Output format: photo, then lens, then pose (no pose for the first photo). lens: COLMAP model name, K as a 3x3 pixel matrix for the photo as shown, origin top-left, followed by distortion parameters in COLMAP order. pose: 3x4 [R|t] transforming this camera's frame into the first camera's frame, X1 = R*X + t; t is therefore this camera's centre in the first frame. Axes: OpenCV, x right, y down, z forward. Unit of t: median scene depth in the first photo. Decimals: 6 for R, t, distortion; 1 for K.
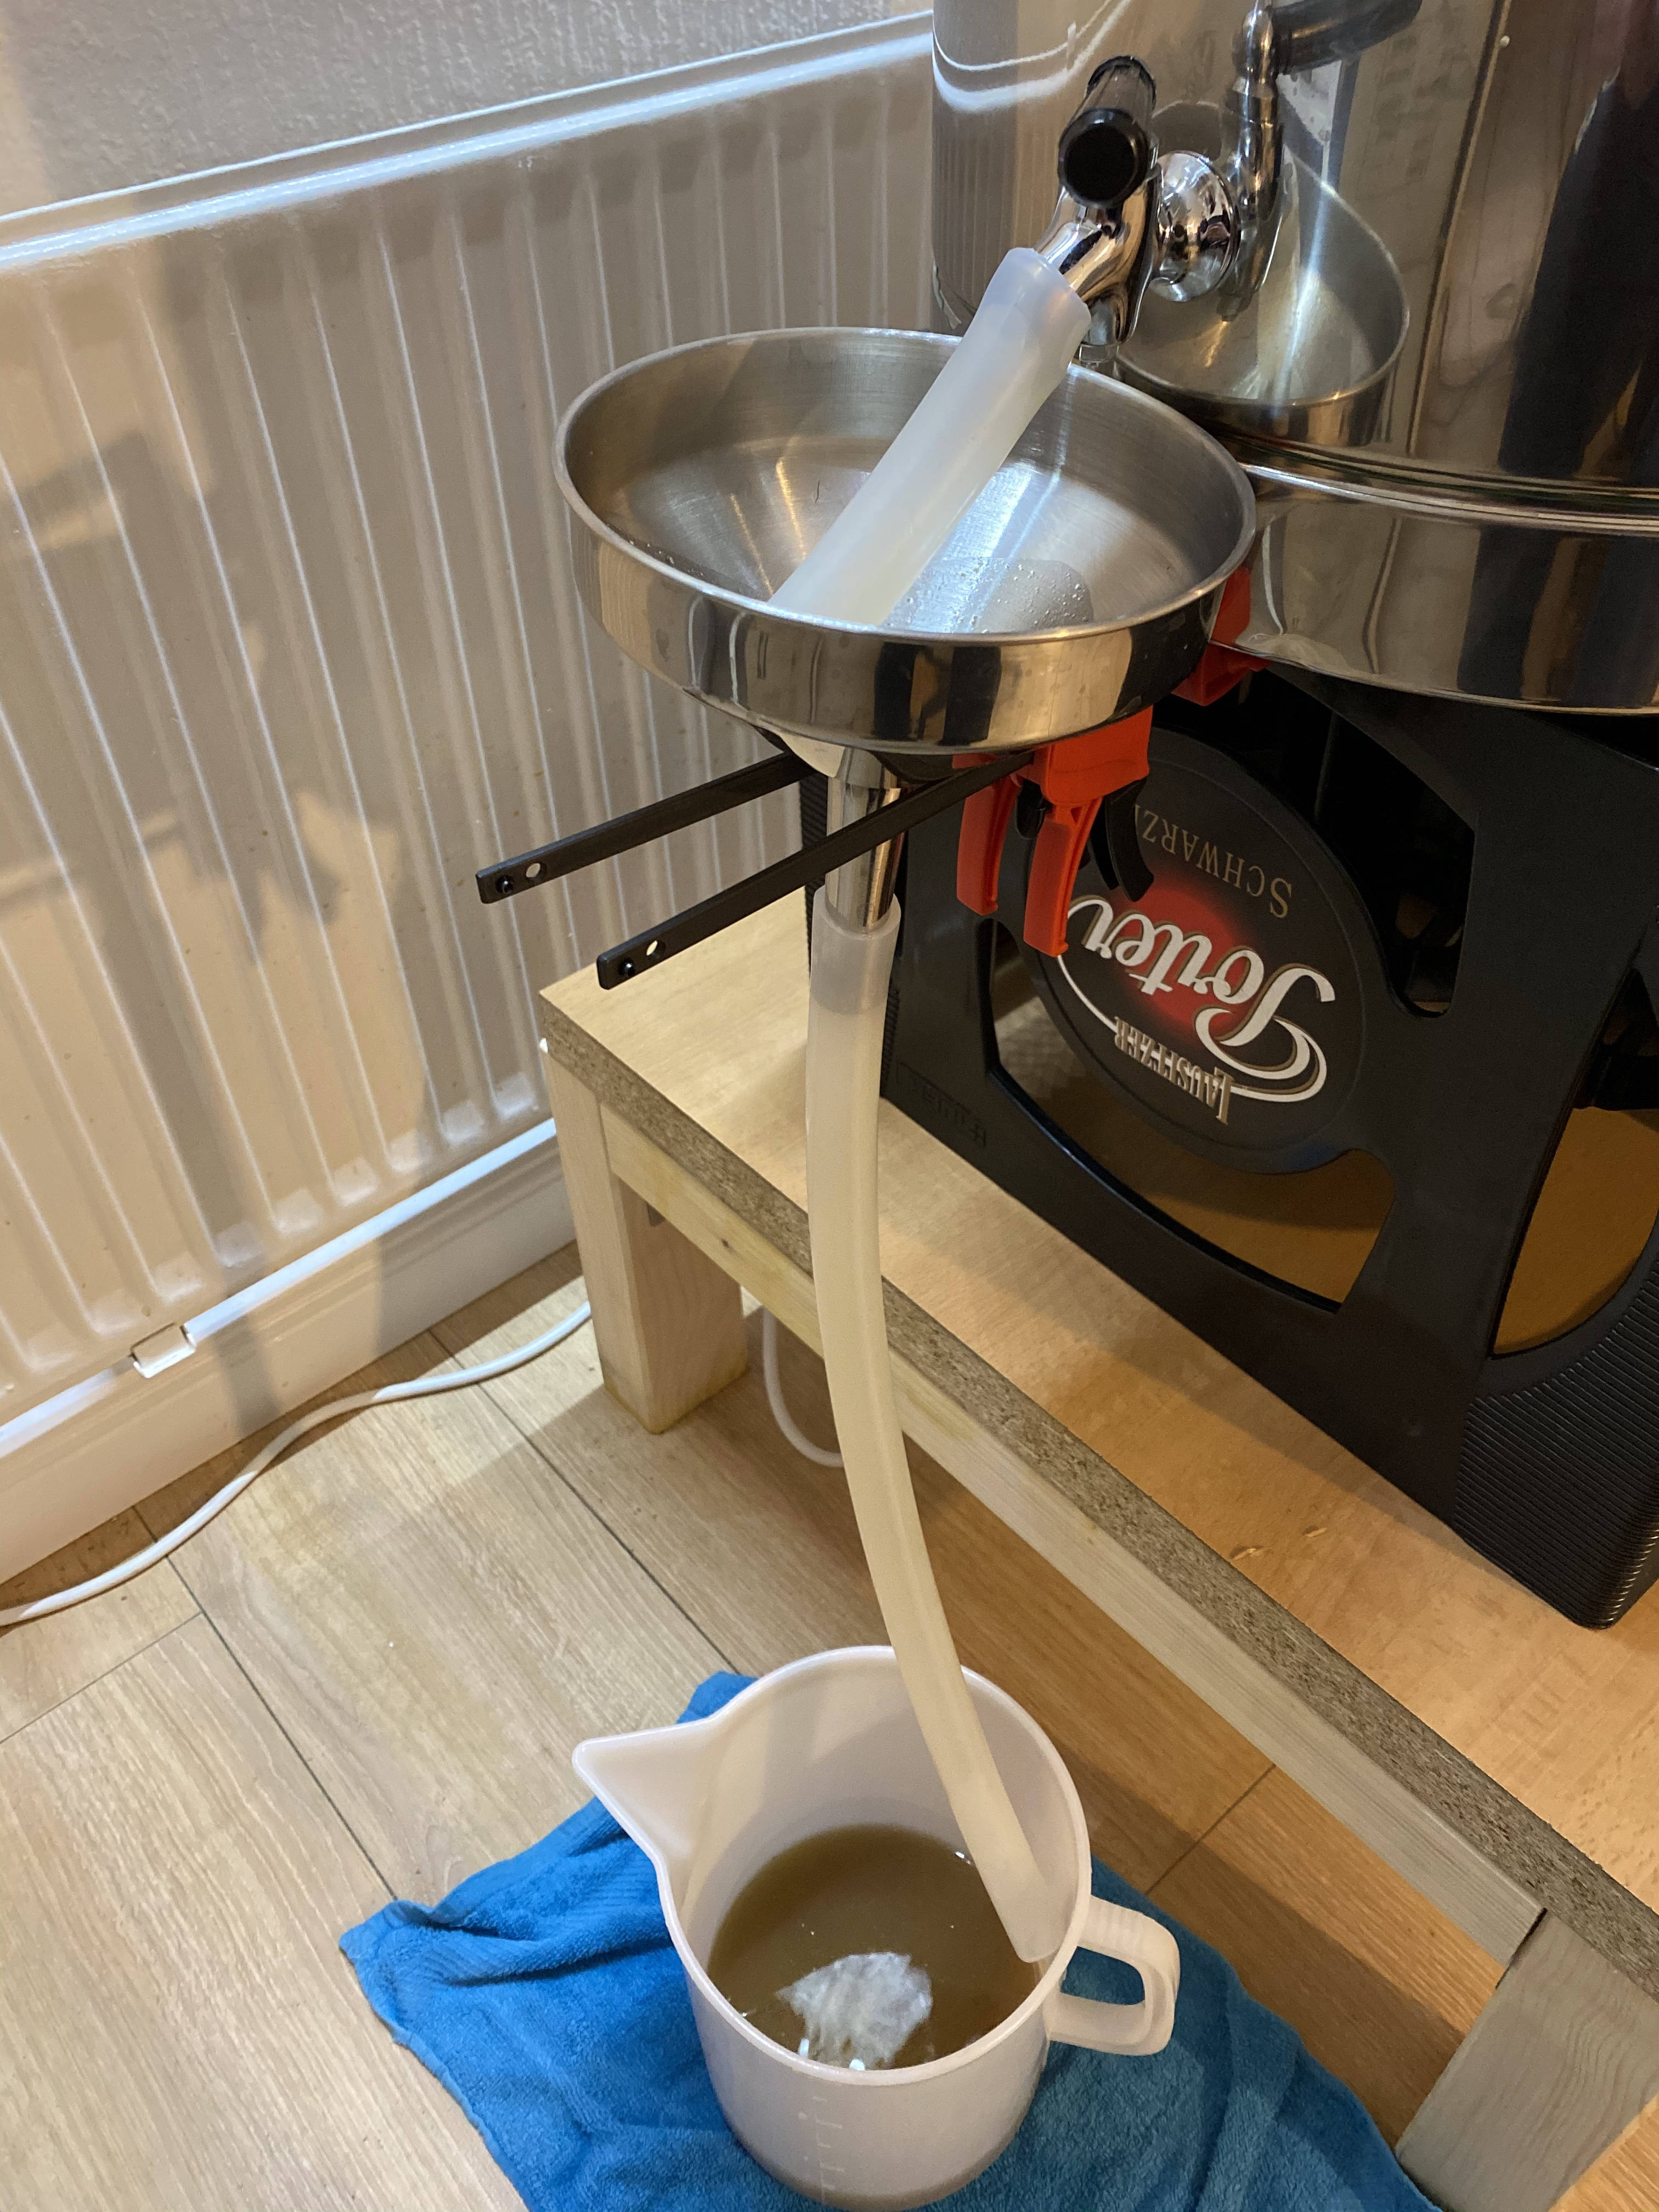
lens RADIAL K [[1714.3, 0, 828.3], [0, 1714.3, 1106.6], [0, 0, 1]] dist [-0.005845, -0.011212]
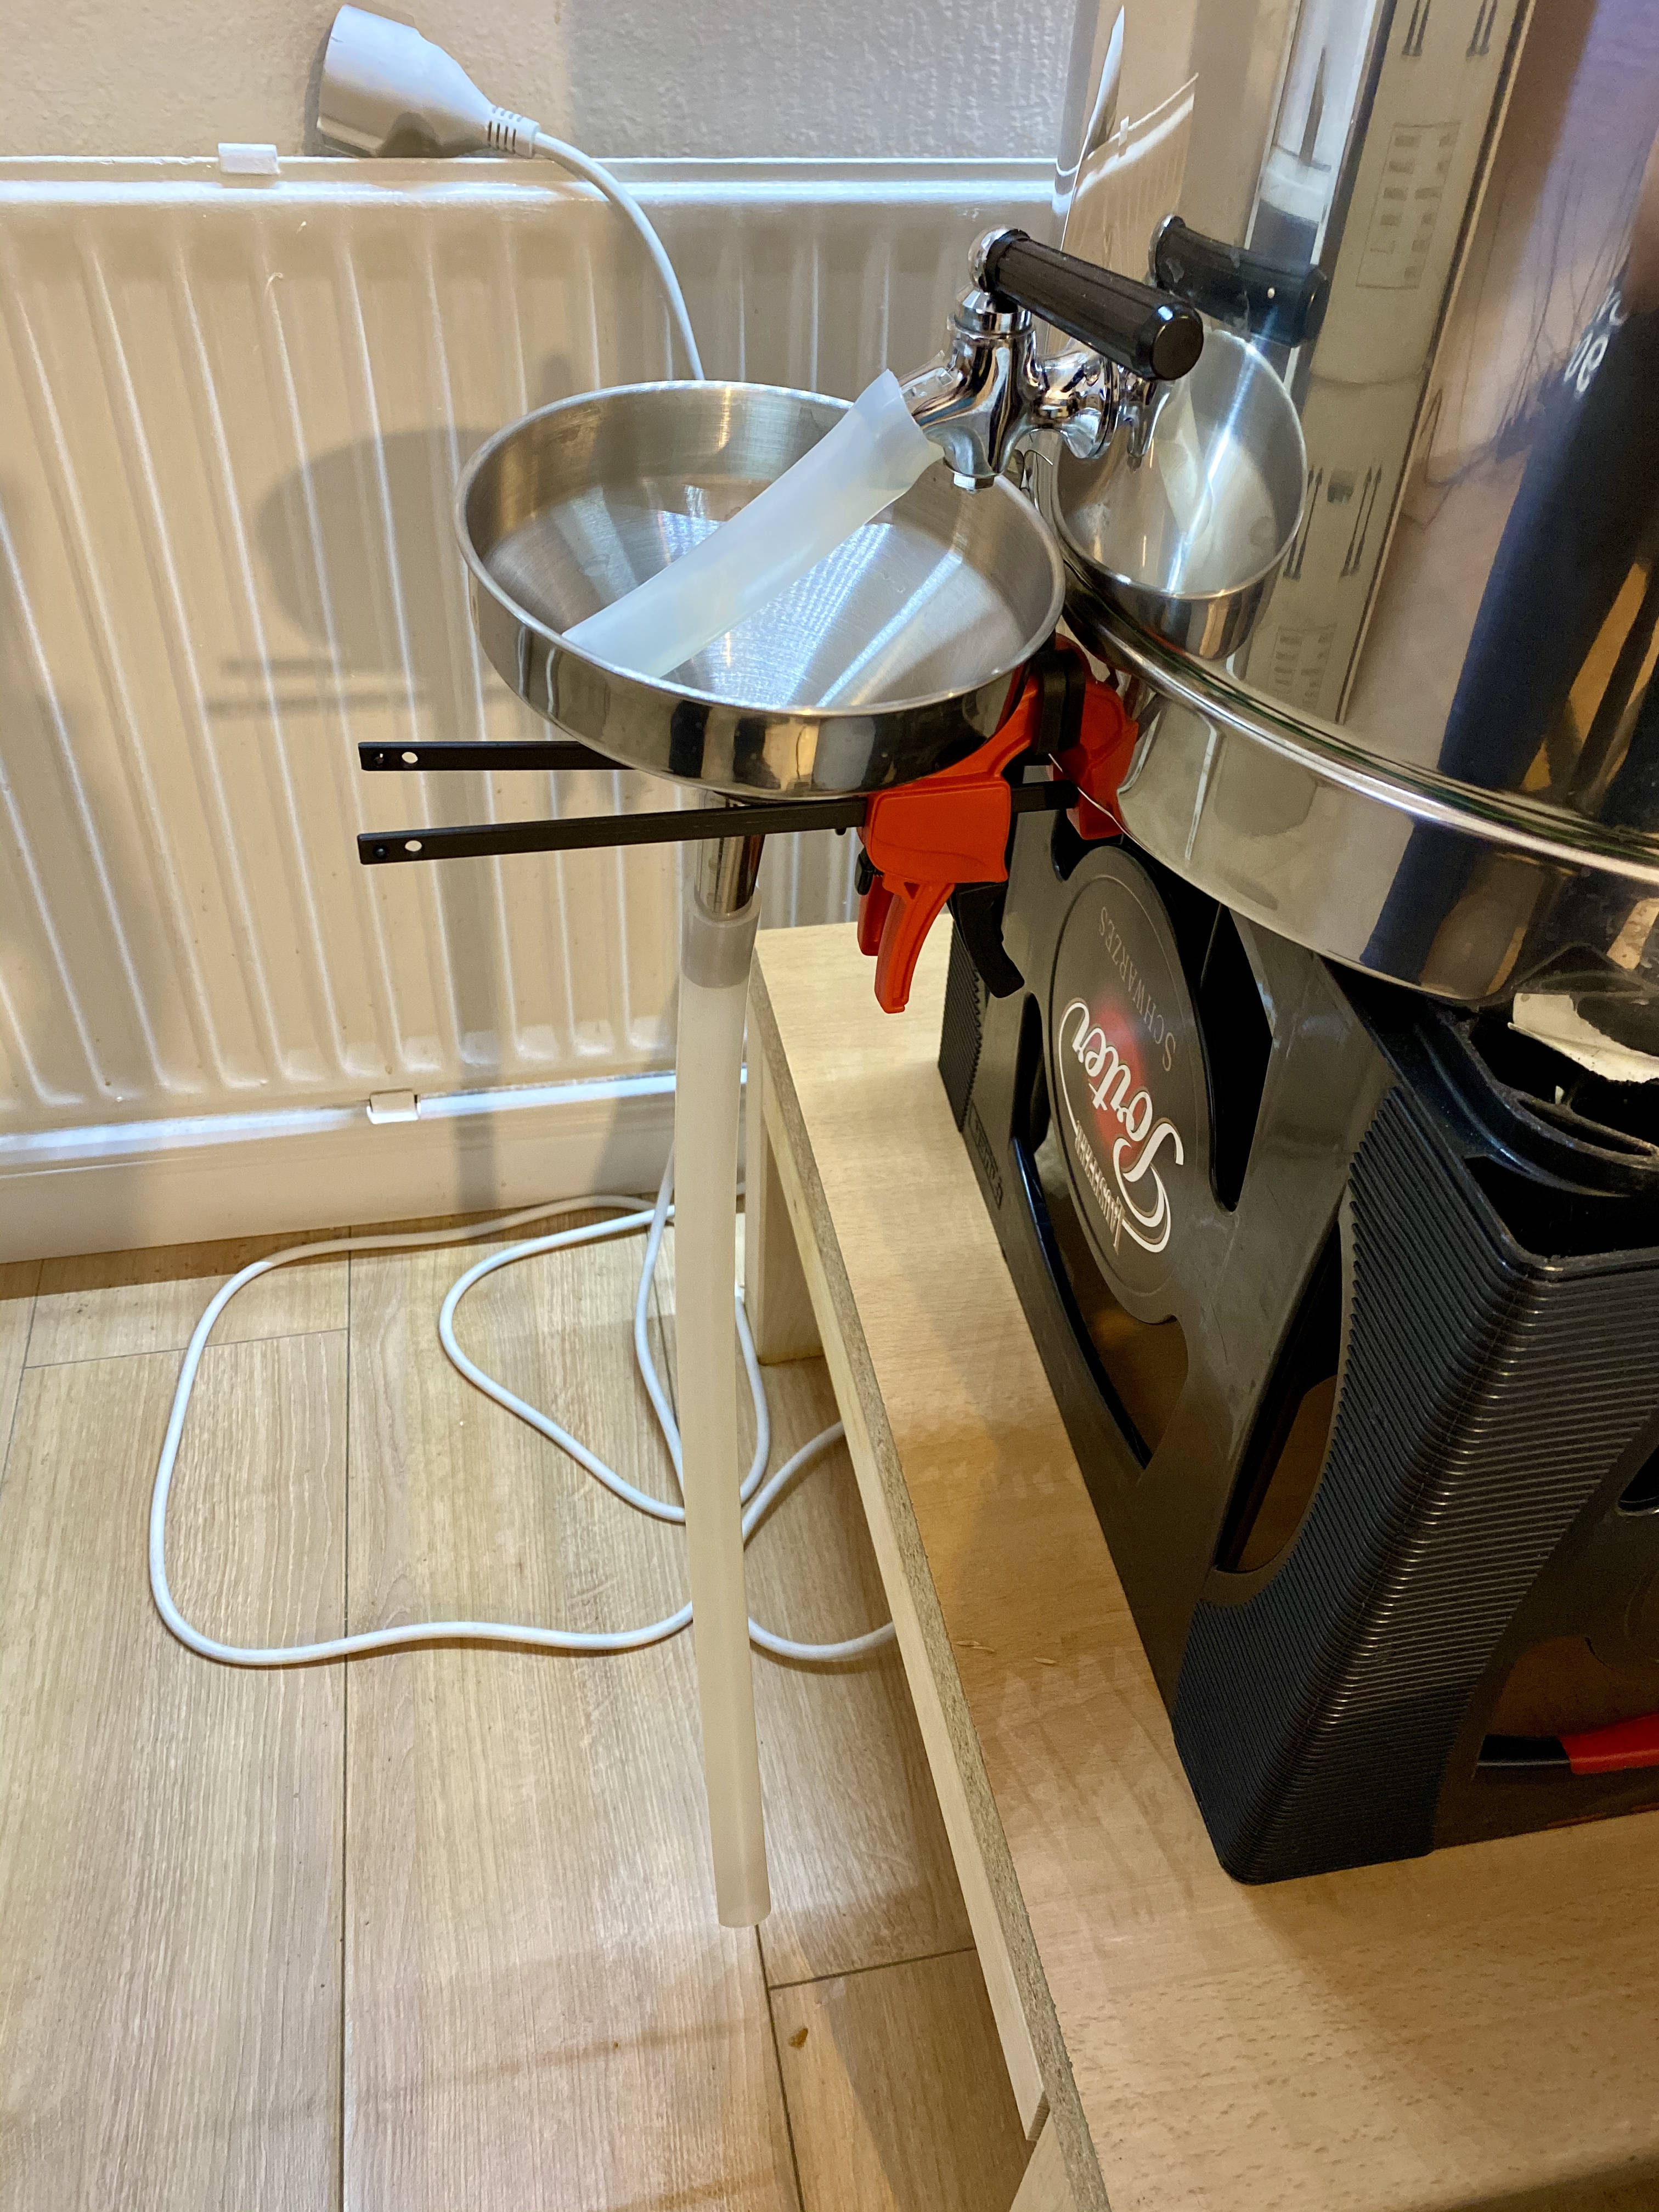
lens RADIAL K [[1714.3, 0, 836.9], [0, 1714.3, 1107.7], [0, 0, 1]] dist [-0.005845, -0.011212]
pose [[0.866976, 0.383699, -0.318007, 0.312192], [-0.386631, 0.920497, 0.056586, -0.052353], [0.314436, 0.073893, 0.946398, -0.021945]]
